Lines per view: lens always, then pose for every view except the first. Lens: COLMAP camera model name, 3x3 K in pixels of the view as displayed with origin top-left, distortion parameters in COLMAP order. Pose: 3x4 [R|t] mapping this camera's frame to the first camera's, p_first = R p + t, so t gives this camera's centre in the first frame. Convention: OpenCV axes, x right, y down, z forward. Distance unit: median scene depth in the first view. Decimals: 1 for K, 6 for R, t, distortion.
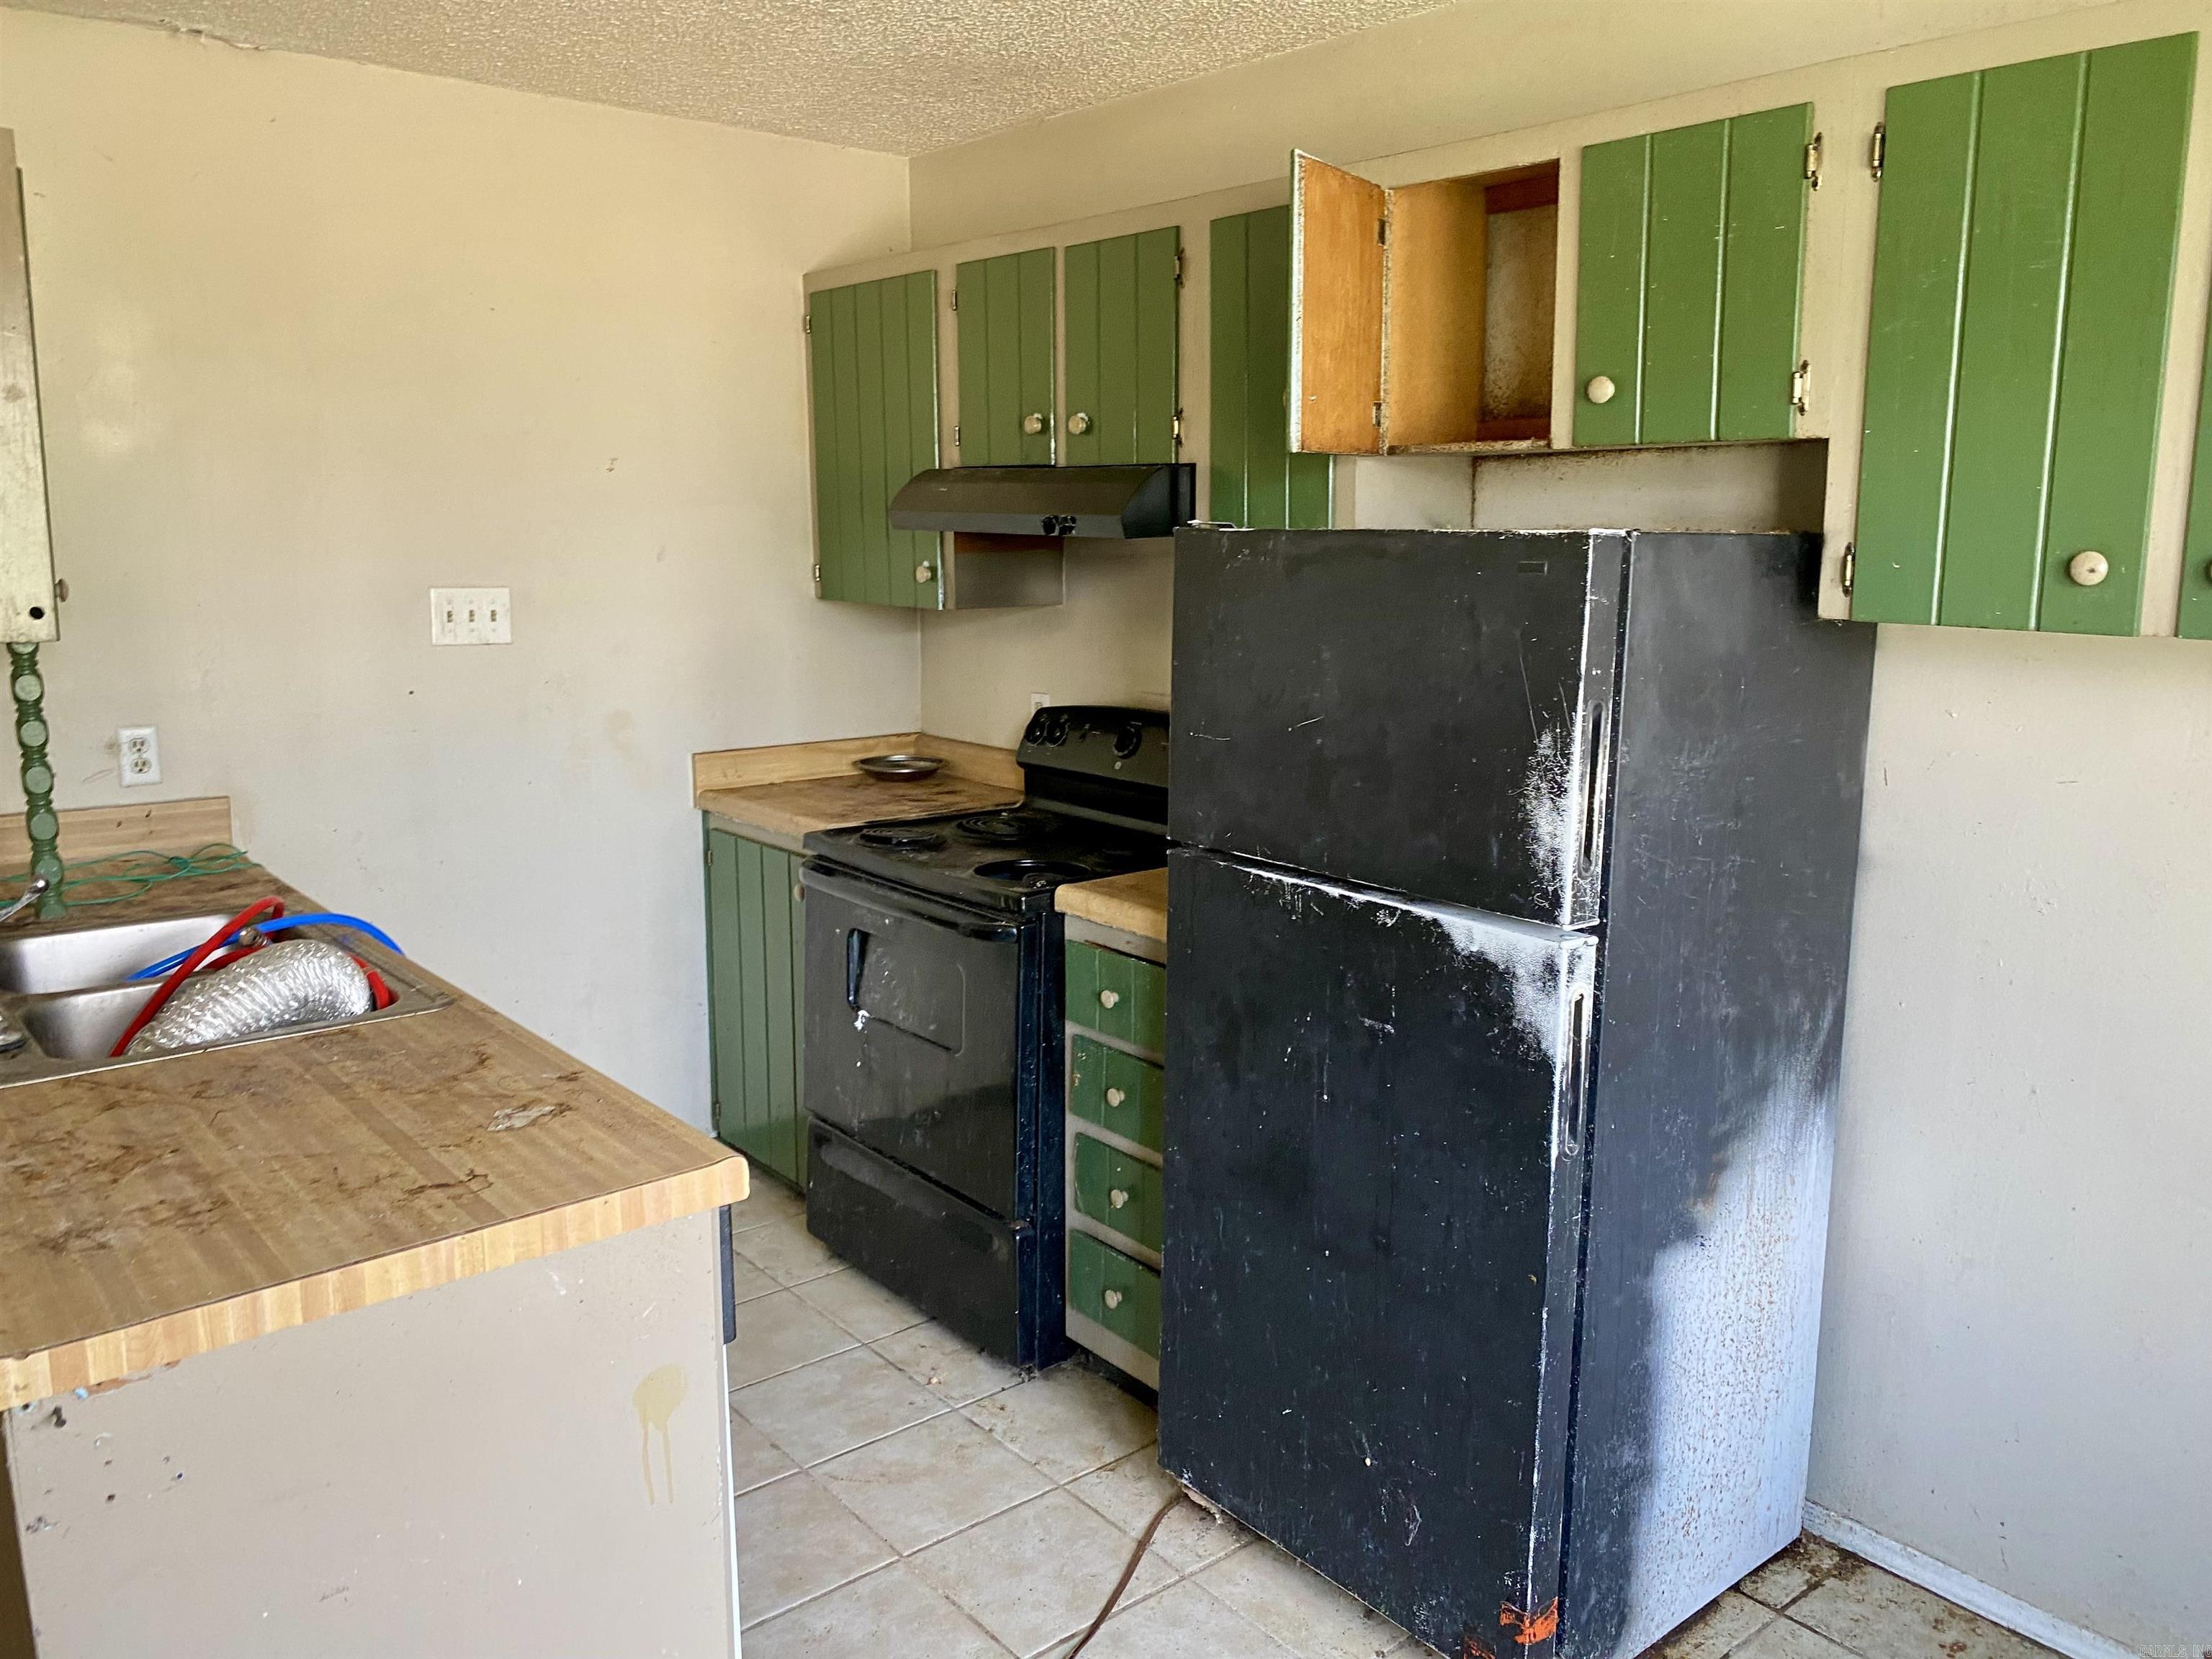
lens RADIAL K [[1651.1, 0, 1084.9], [0, 1651.1, 774.9], [0, 0, 1]] dist [0.037077, -0.026987]
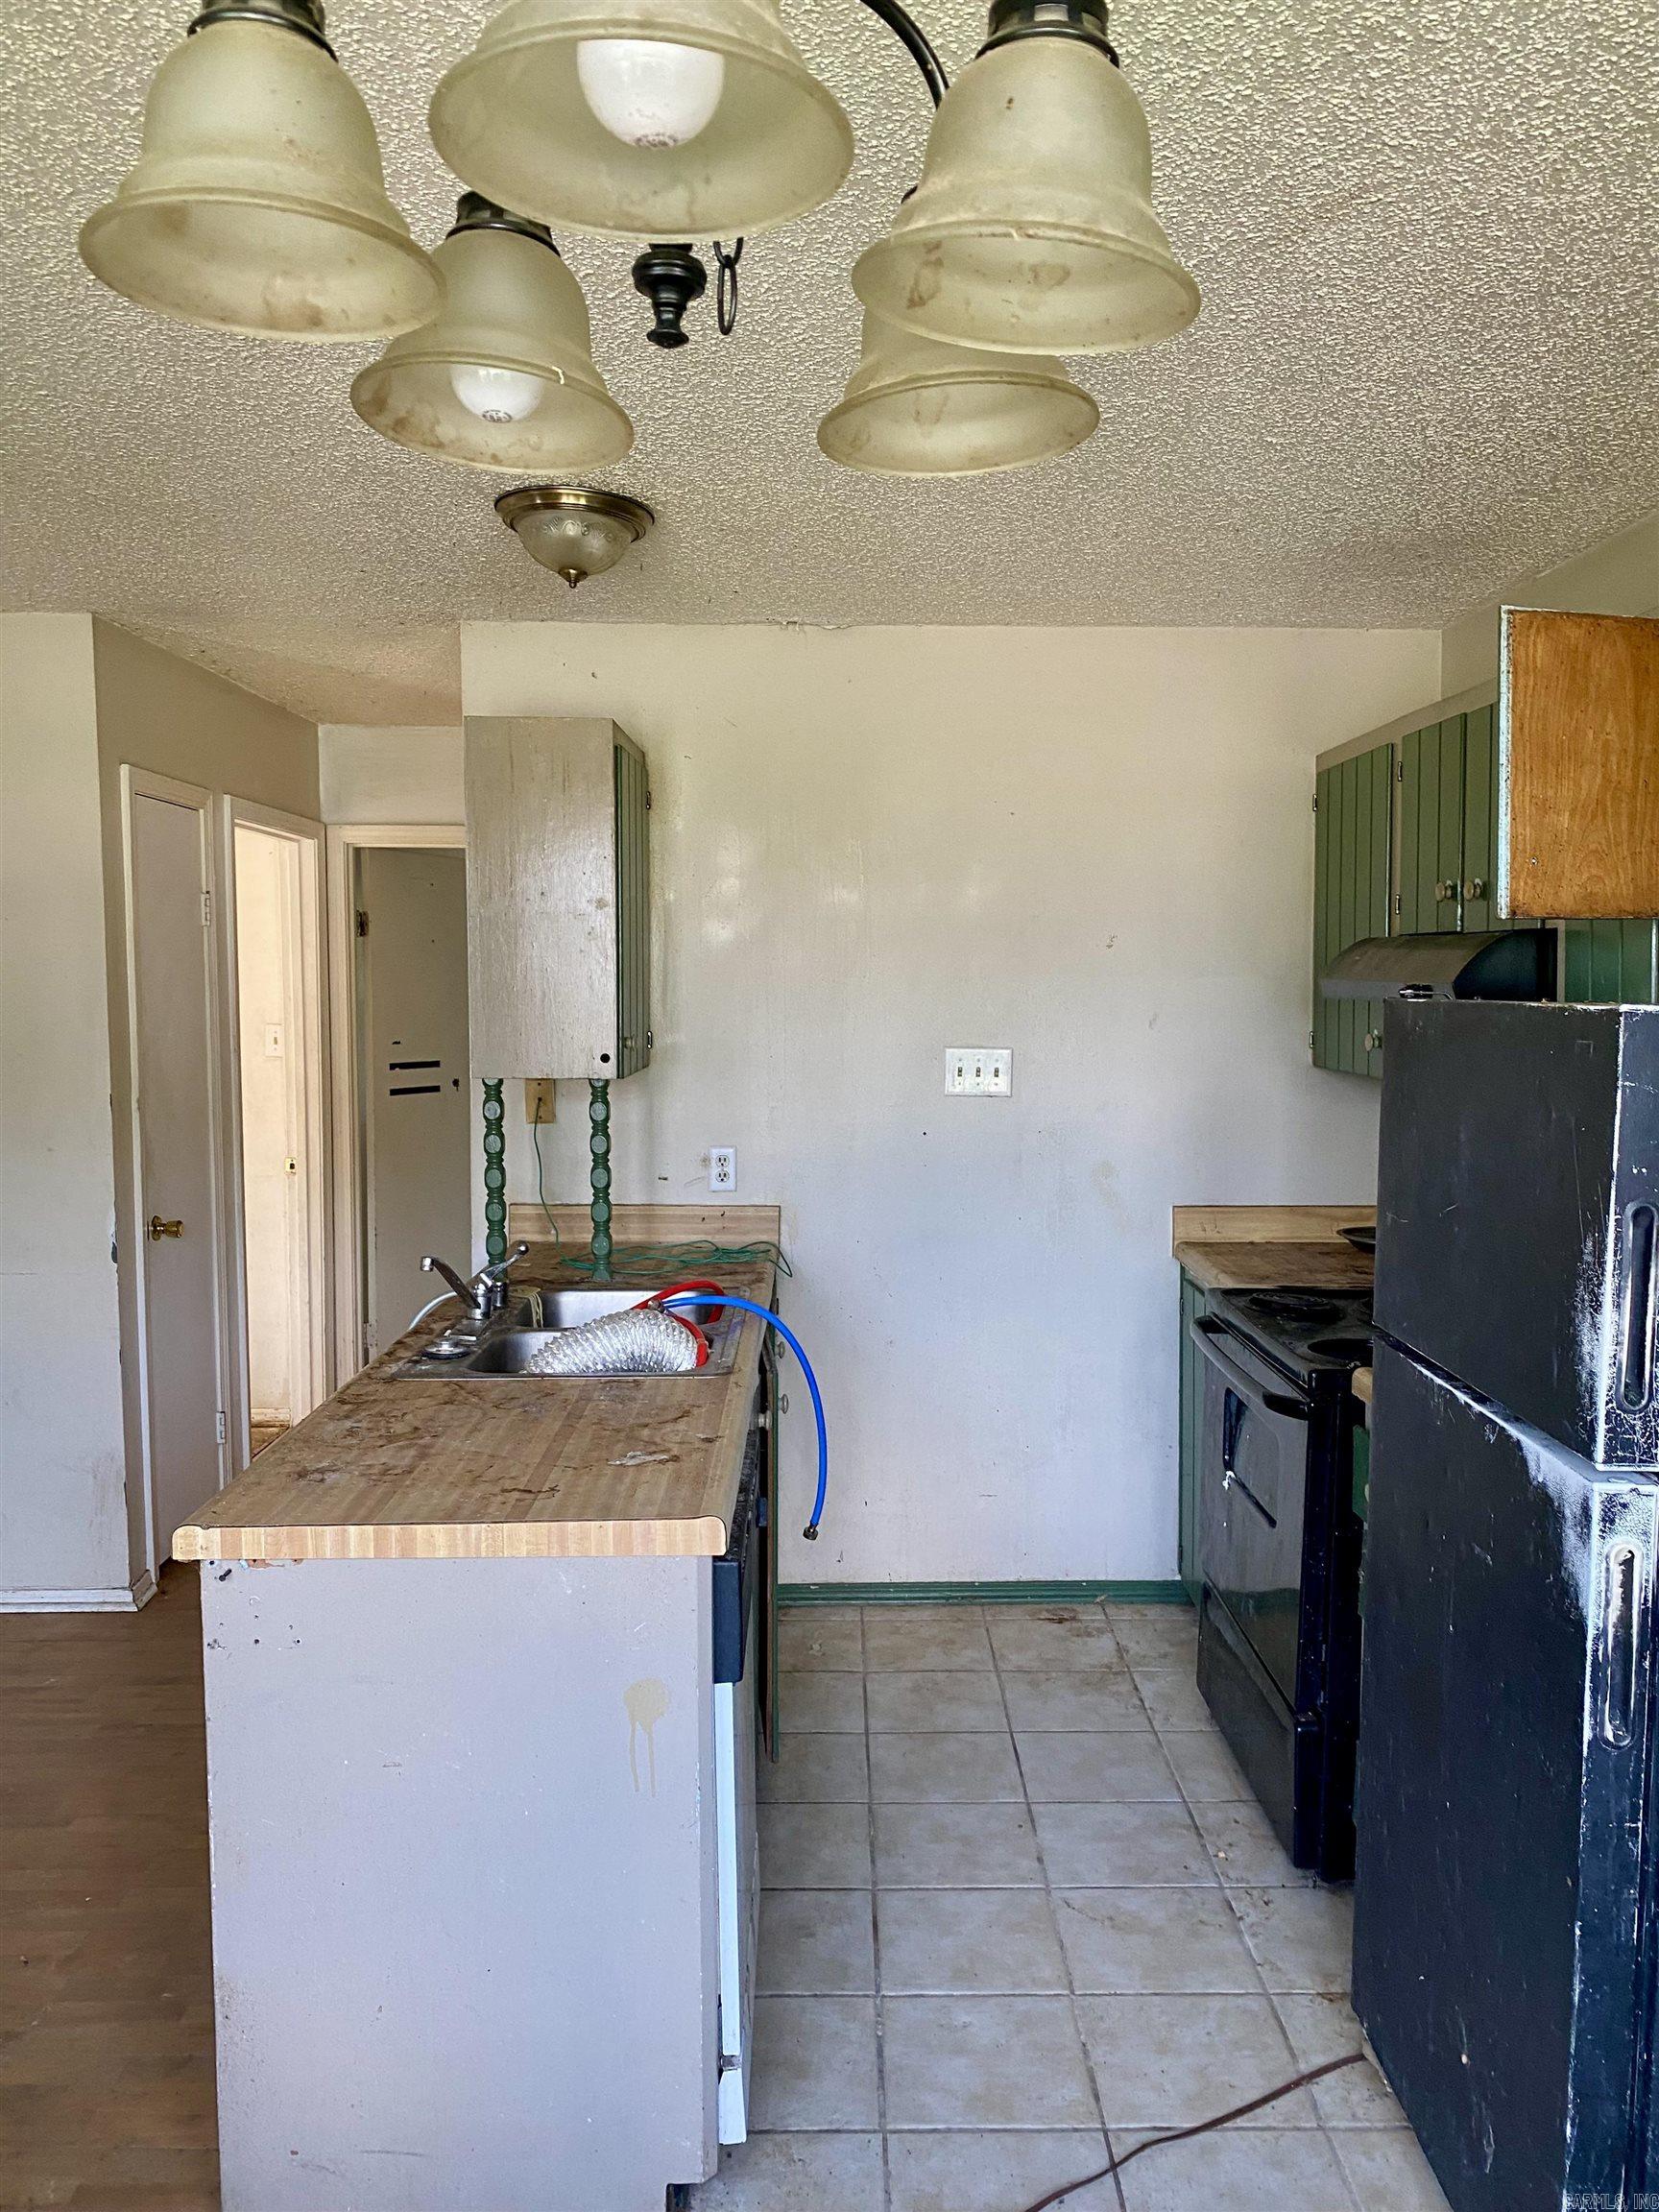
lens RADIAL K [[1652.2, 0, 892.3], [0, 1652.2, 1082.2], [0, 0, 1]] dist [0.015192, 0.002095]
pose [[0.791083, 0.036201, -0.610637, 0.474744], [-0.093584, 0.993658, -0.062330, -0.016043], [0.604508, 0.106454, 0.789454, 0.075488]]
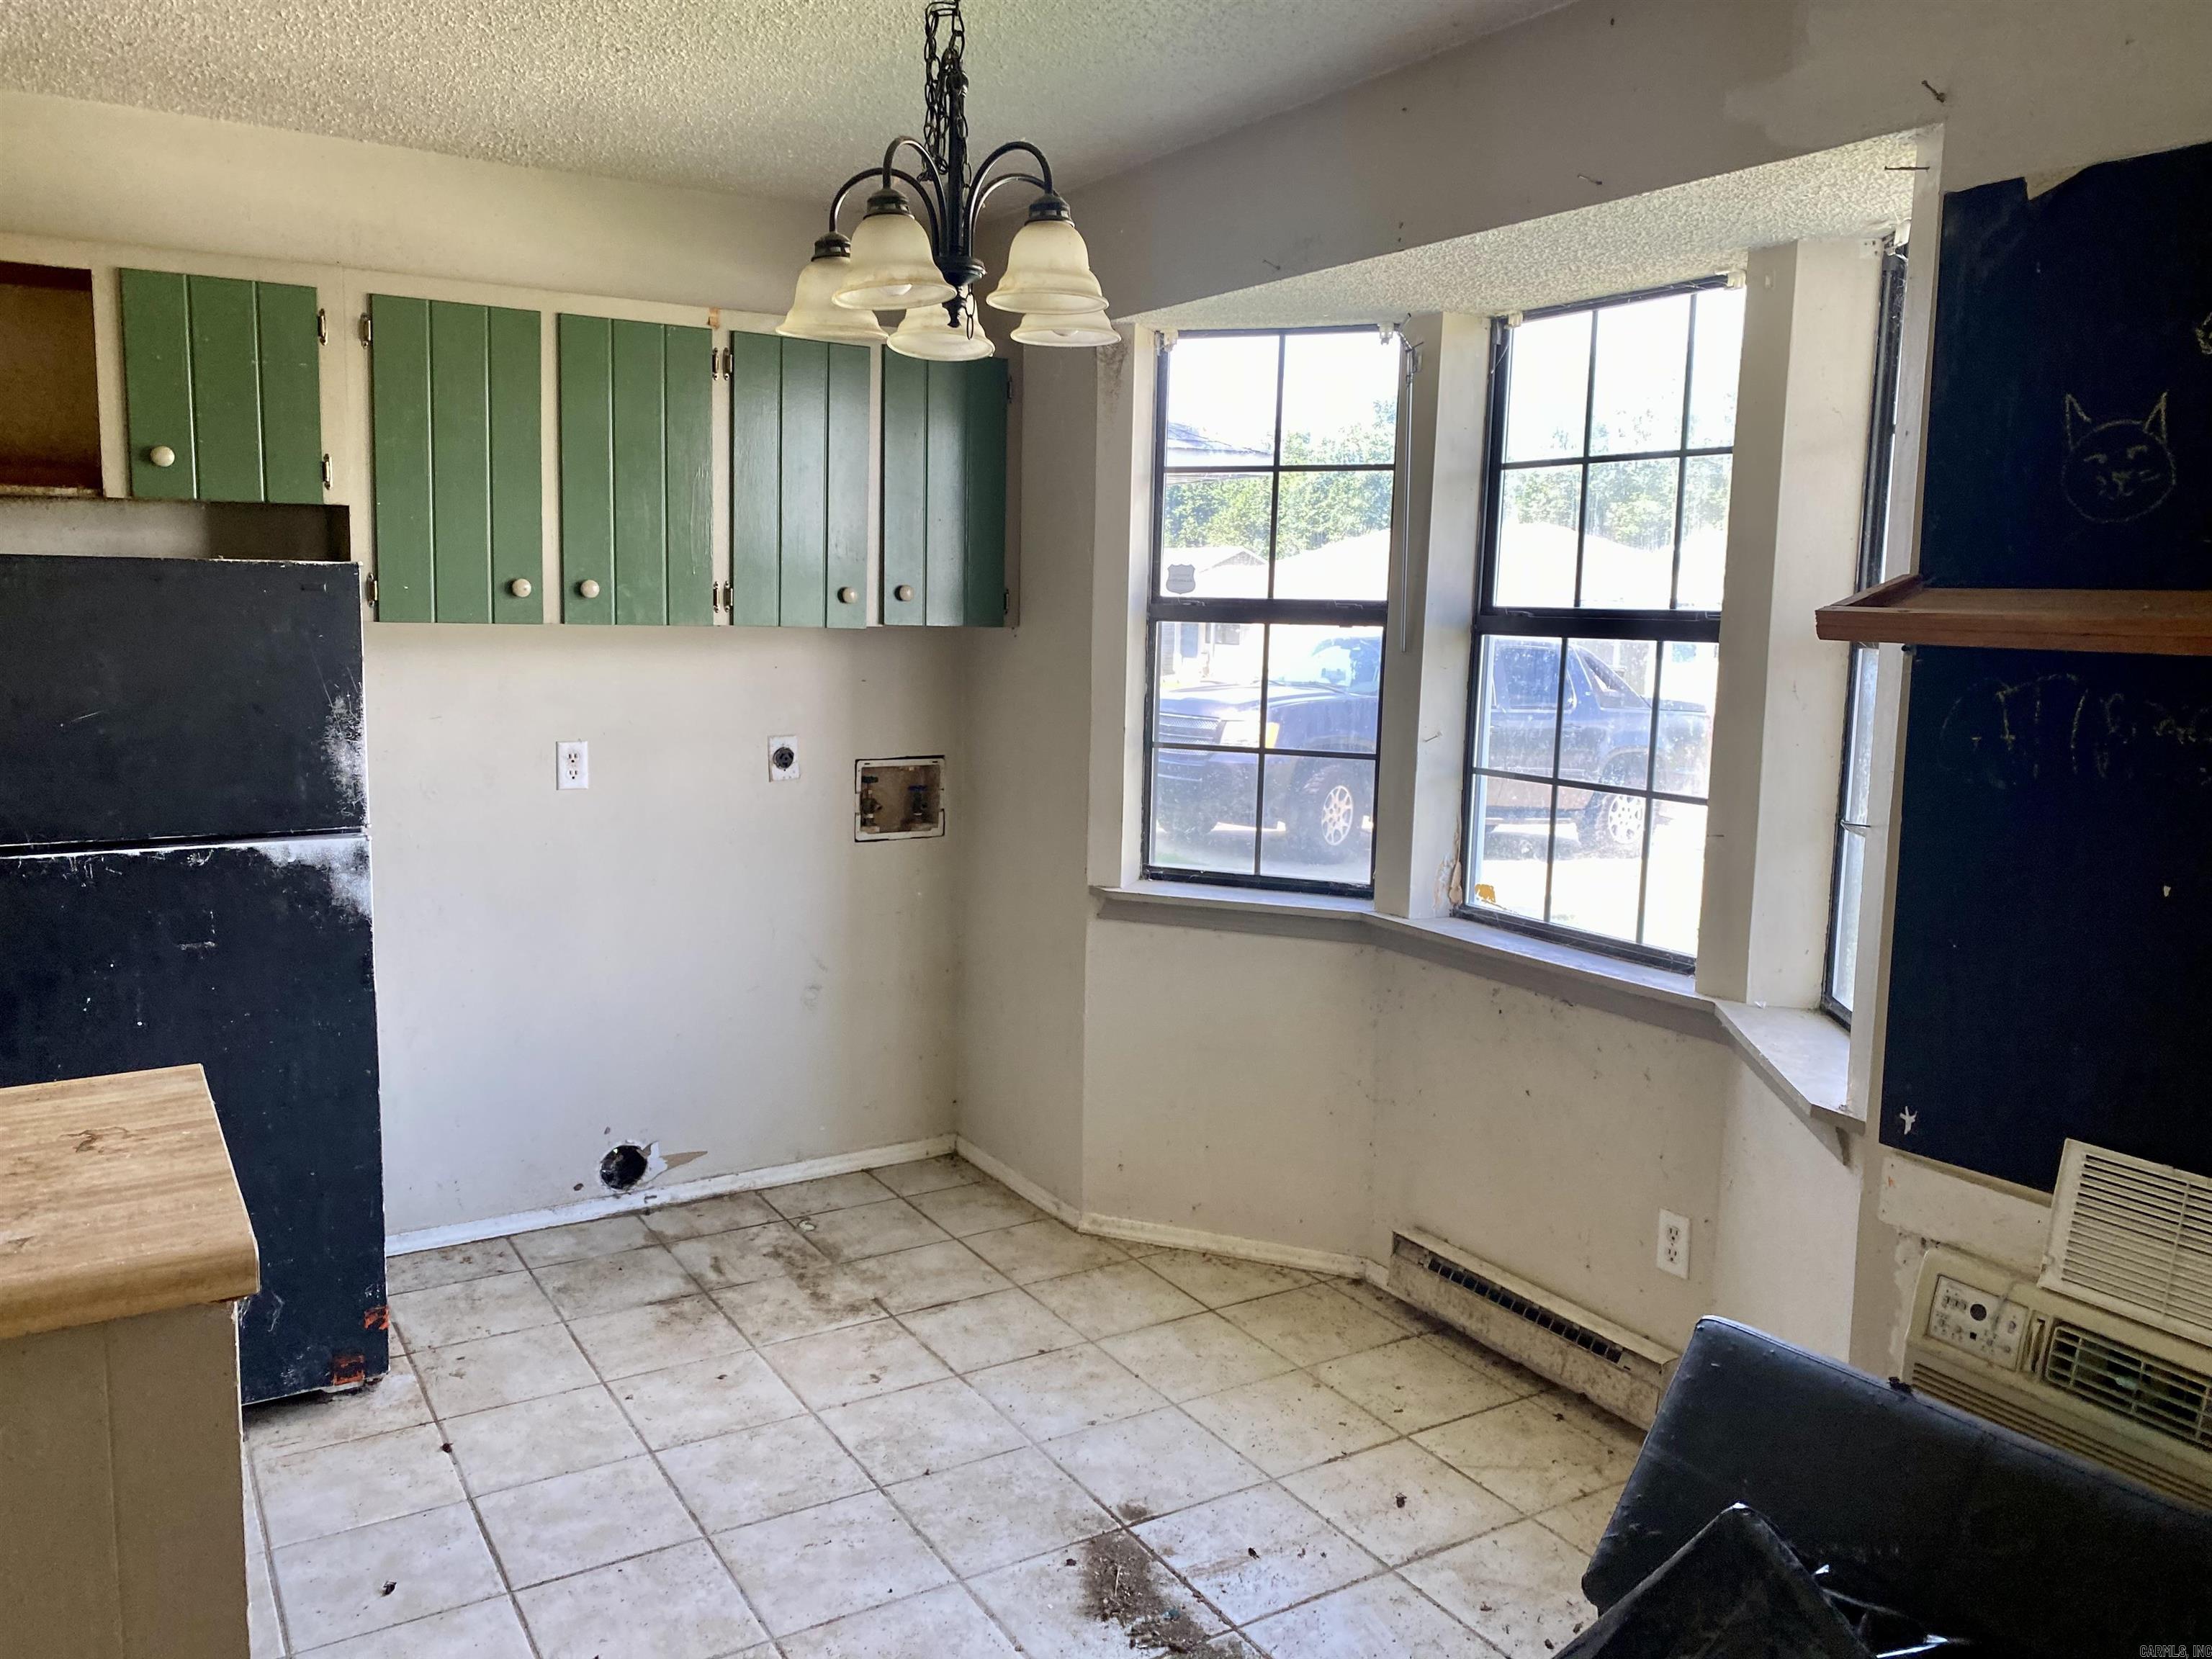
lens RADIAL K [[1651.1, 0, 1054.8], [0, 1651.1, 795.4], [0, 0, 1]] dist [0.037077, -0.026987]
pose [[0.155151, -0.120479, 0.980517, -0.995145], [0.138968, 0.985328, 0.099081, 0.001854], [-0.978068, 0.120888, 0.169617, 0.122949]]
